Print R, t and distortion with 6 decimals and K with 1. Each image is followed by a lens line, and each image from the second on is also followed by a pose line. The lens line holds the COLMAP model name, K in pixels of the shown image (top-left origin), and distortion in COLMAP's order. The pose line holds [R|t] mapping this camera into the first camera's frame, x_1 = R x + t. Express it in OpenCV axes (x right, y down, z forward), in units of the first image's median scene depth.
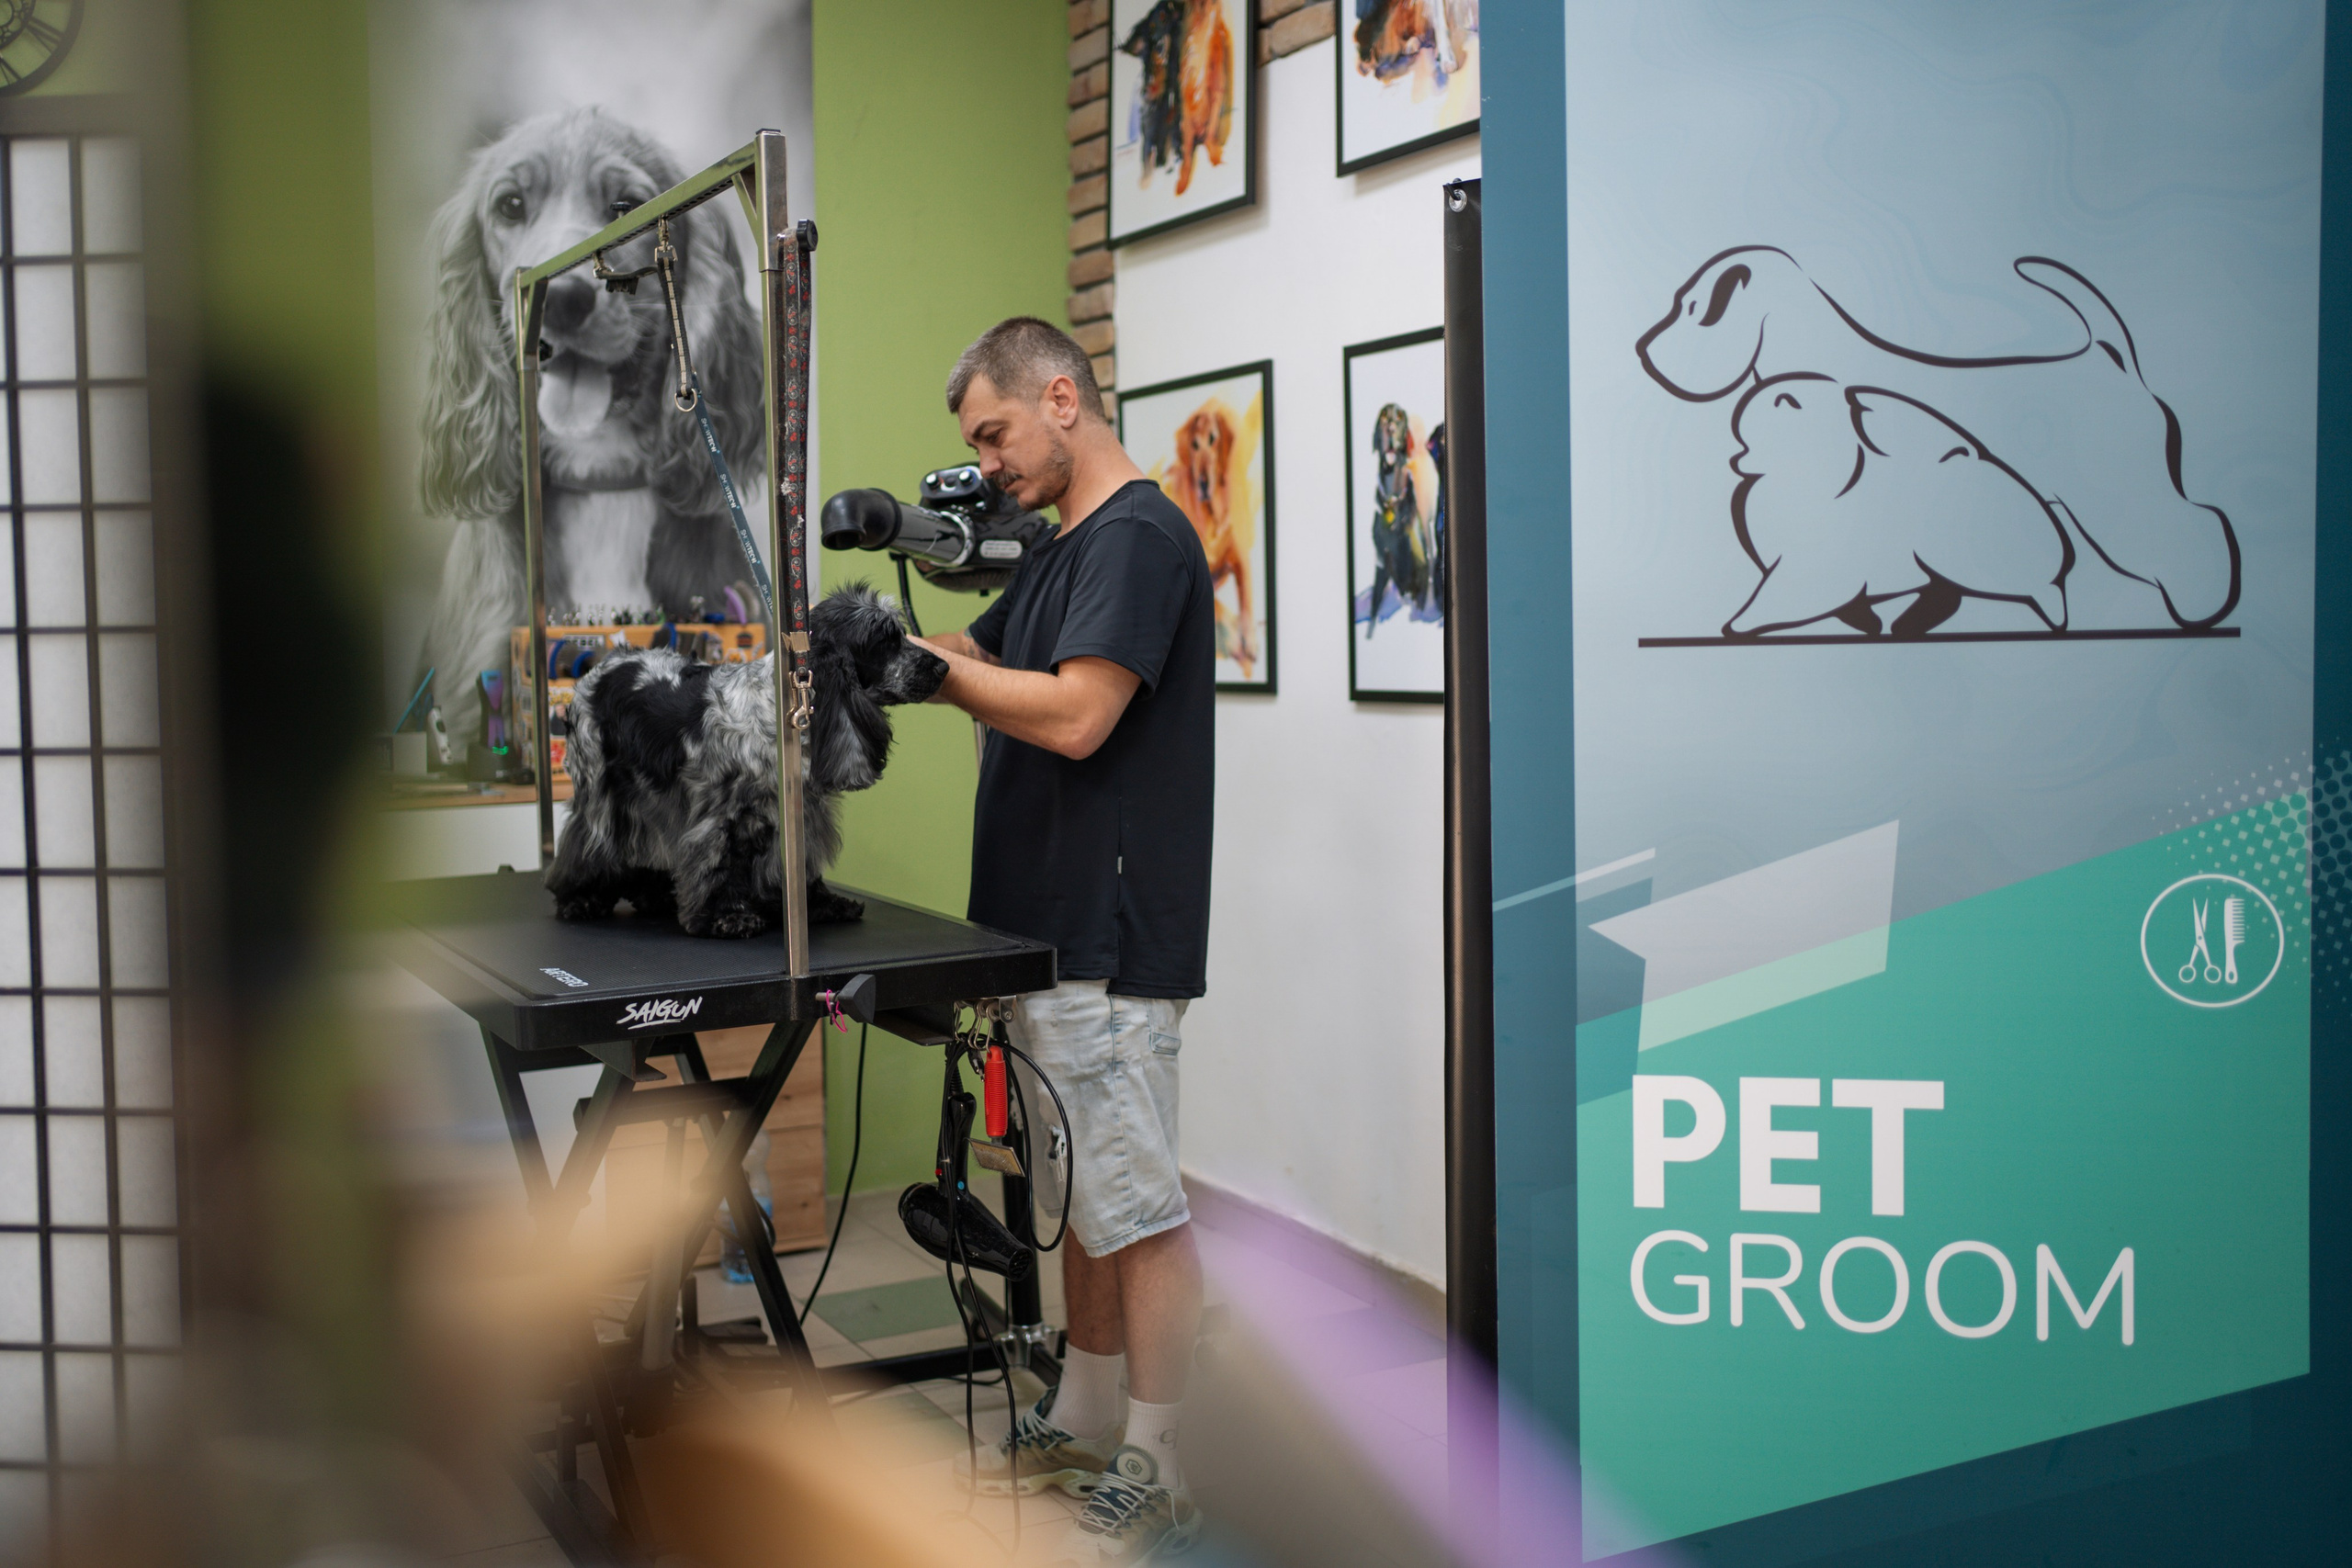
lens RADIAL K [[2493.5, 0, 1120.3], [0, 2493.5, 769.9], [0, 0, 1]] dist [-0.000790, 0.000000]
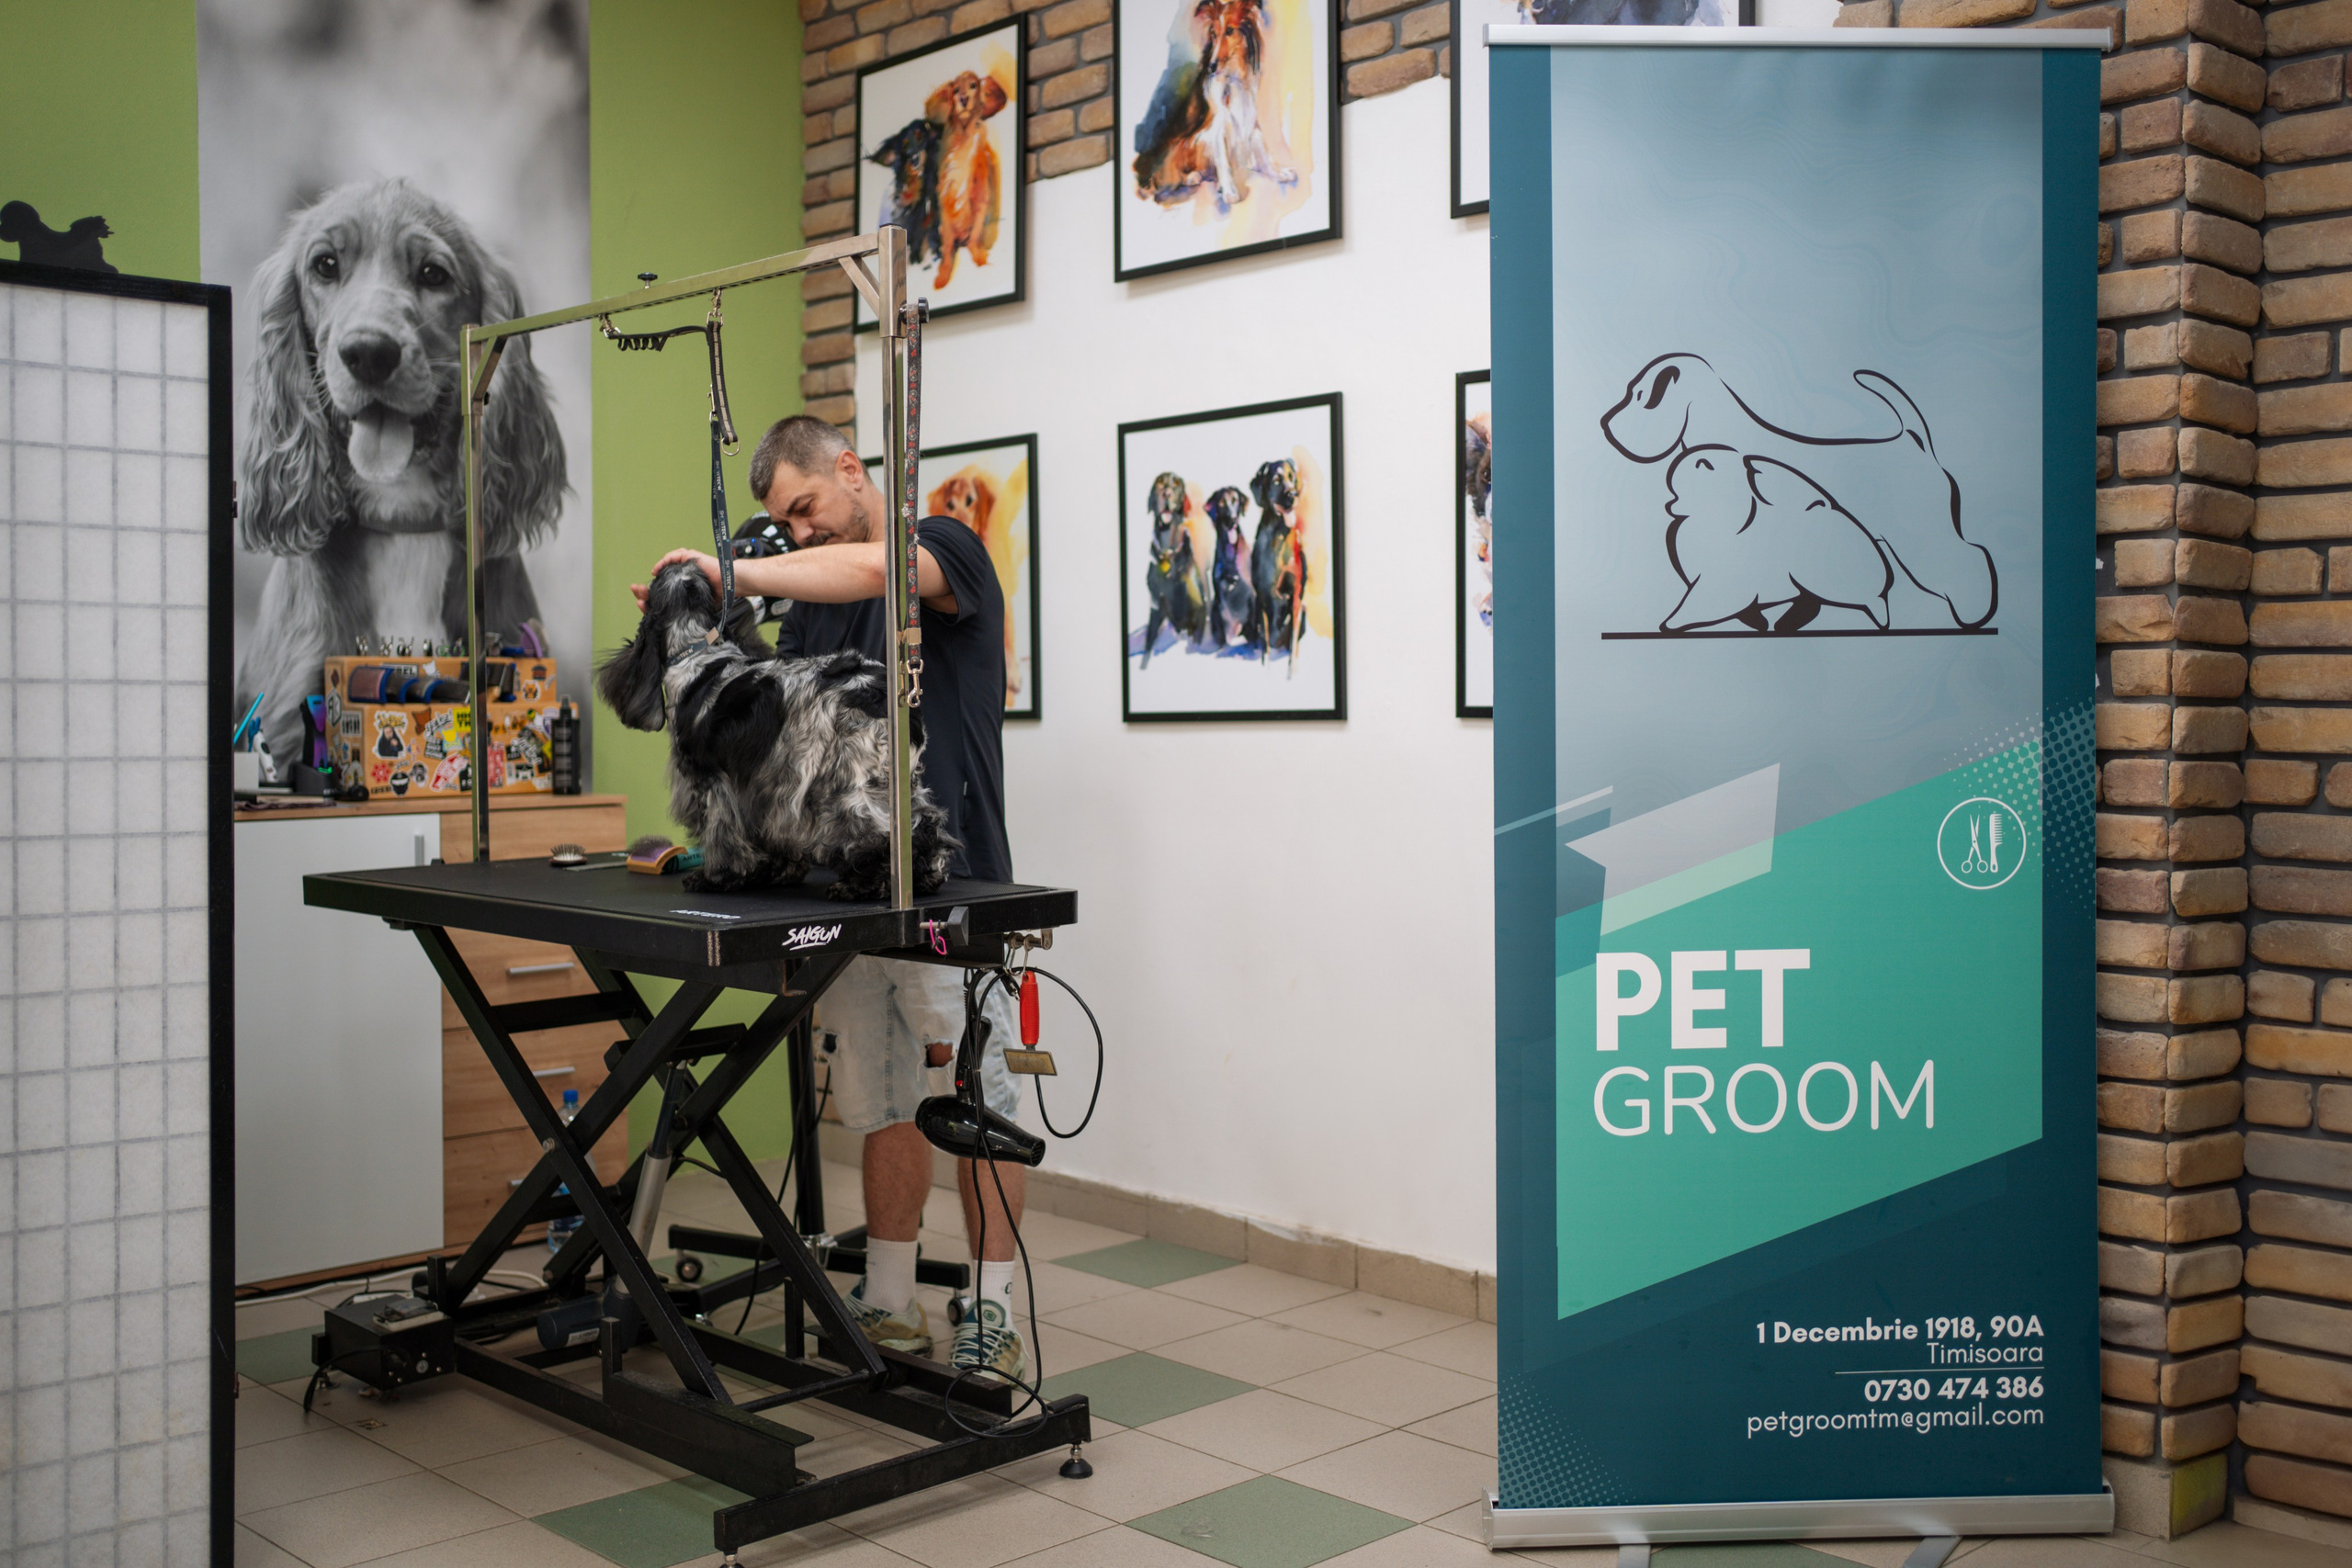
lens RADIAL K [[2493.5, 0, 1141.9], [0, 2493.5, 791.5], [0, 0, 1]] dist [-0.000790, 0.000000]
pose [[0.957399, -0.002672, 0.288755, -0.434124], [0.011832, 0.999480, -0.029981, 0.073221], [-0.288525, 0.032120, 0.956934, -0.241748]]
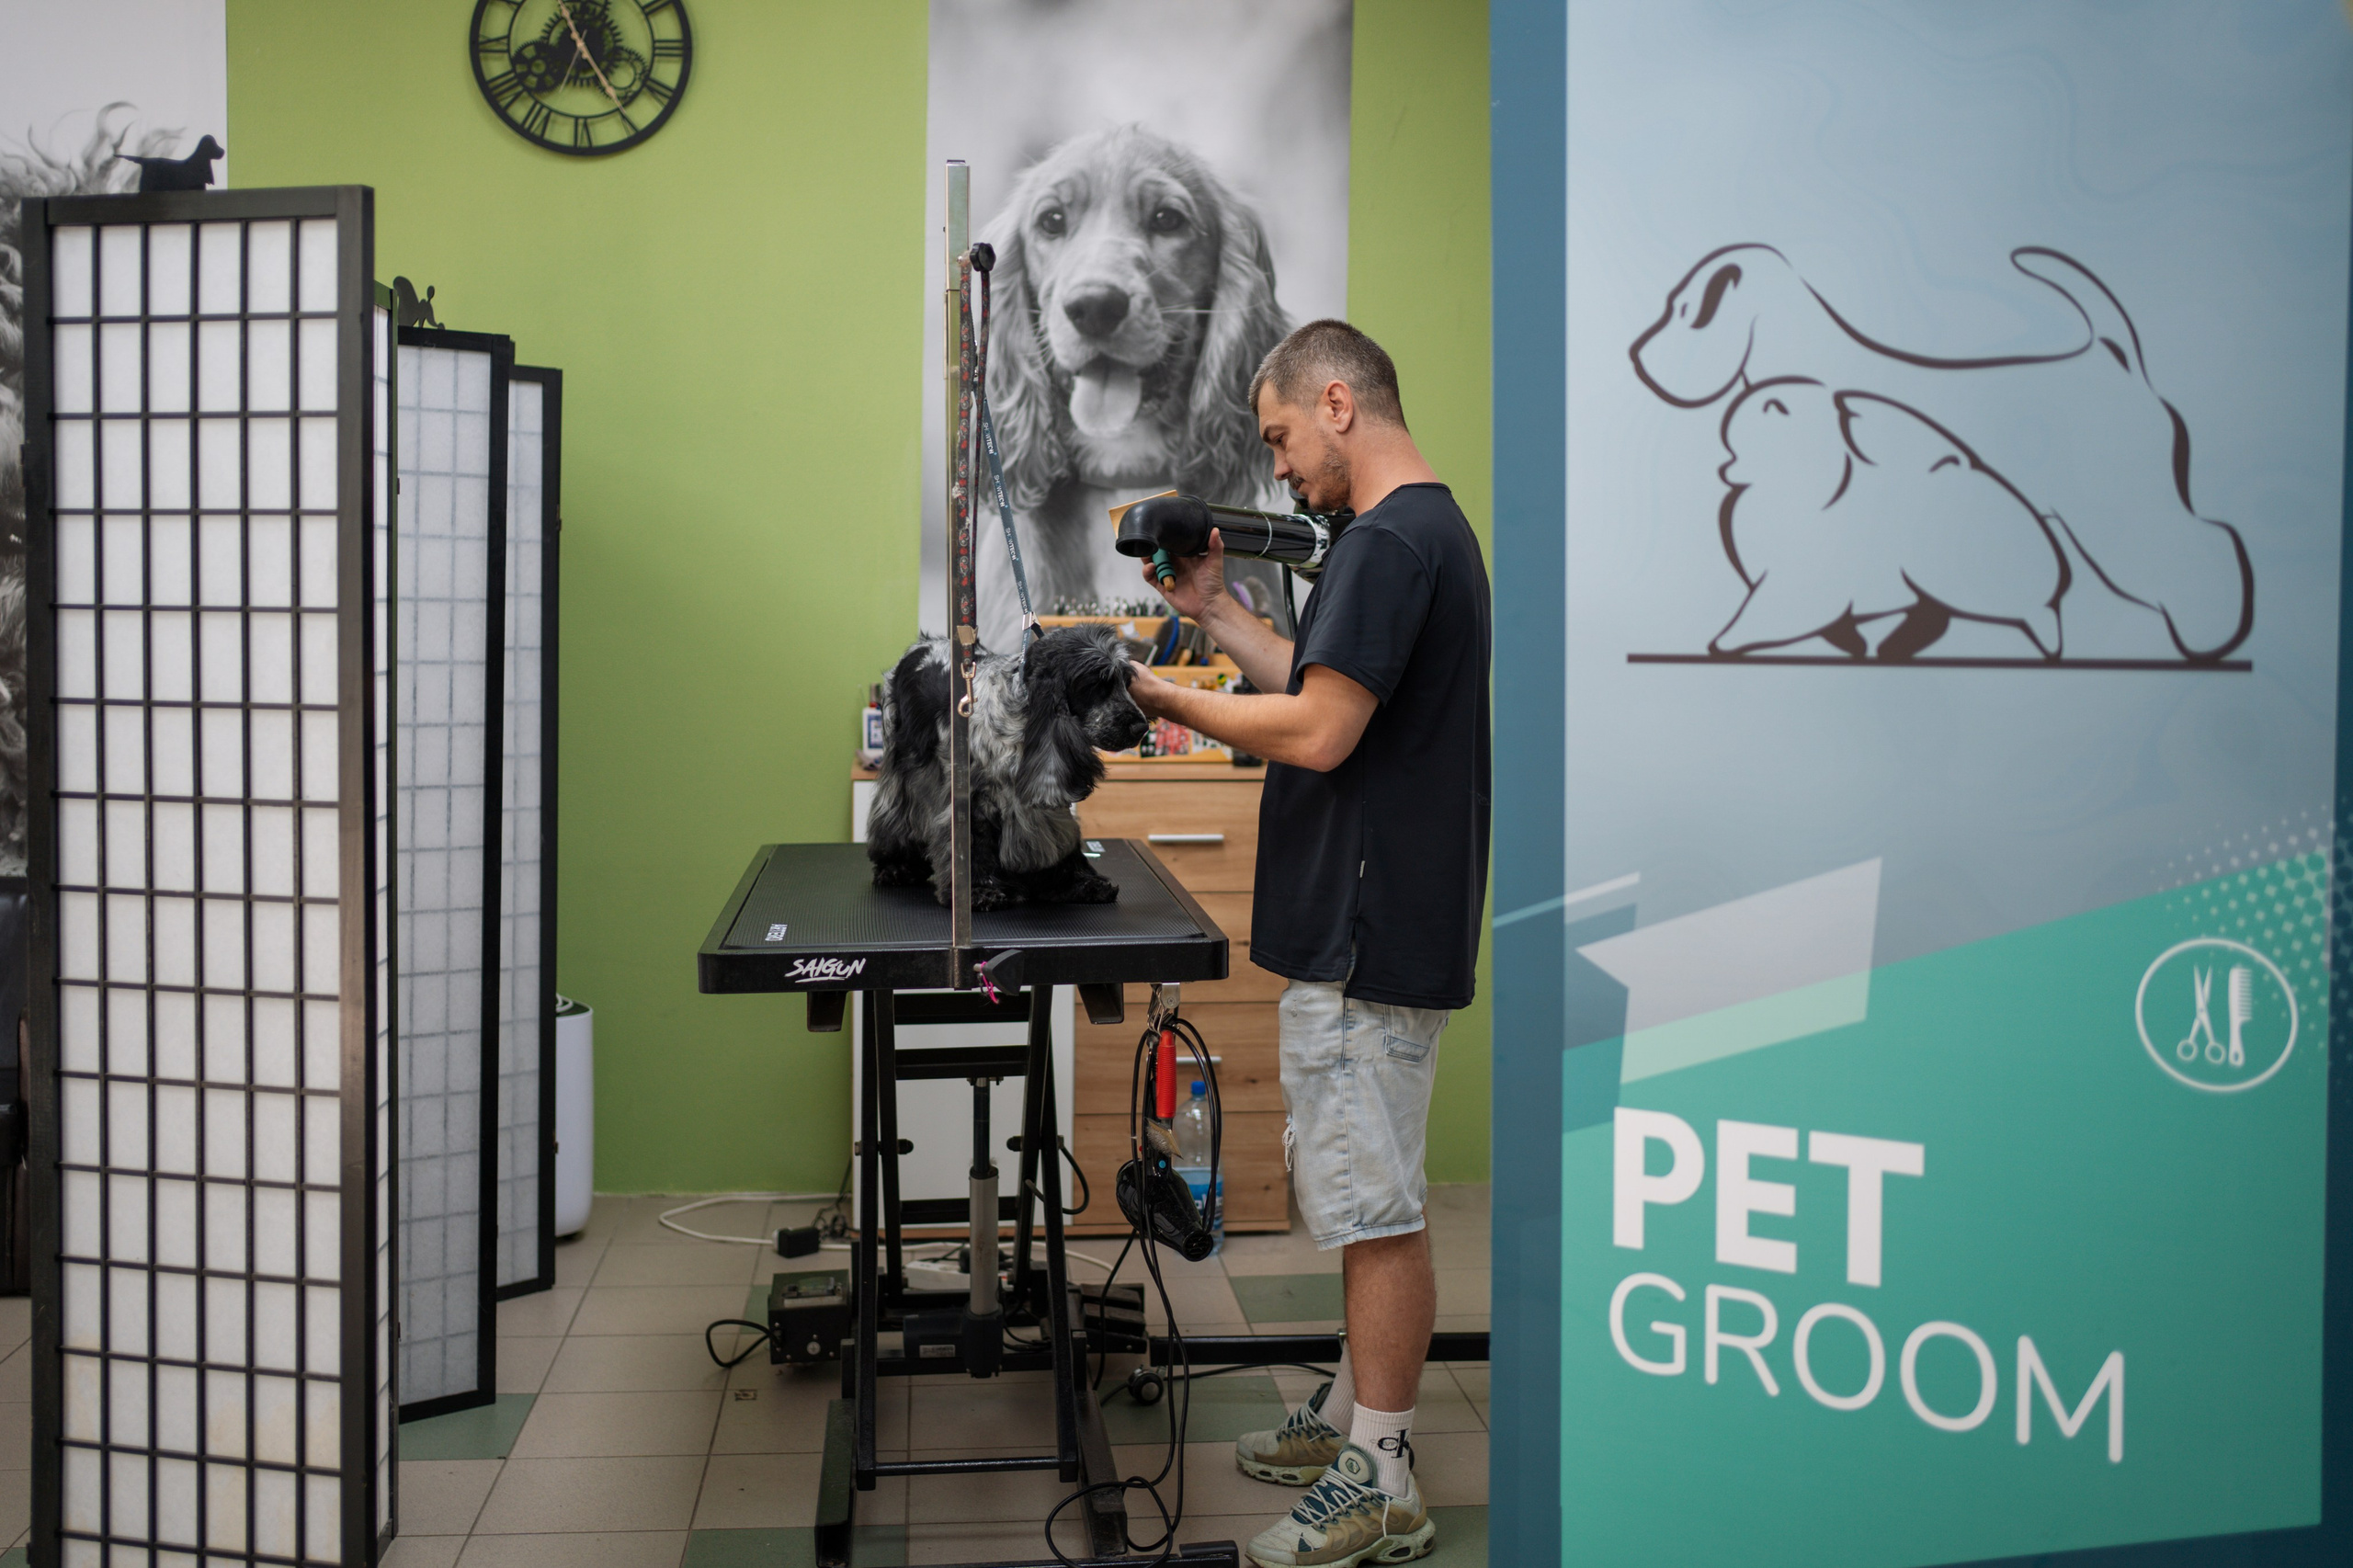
lens RADIAL K [[2494.8, 0, 1126.7], [0, 2494.8, 731.5], [0, 0, 1]] dist [-0.000790, 0.000000]
pose [[0.926185, 0.039798, -0.374964, 0.392677], [-0.043473, 0.999054, -0.001343, -0.013196], [0.374556, 0.017545, 0.927038, 0.035004]]
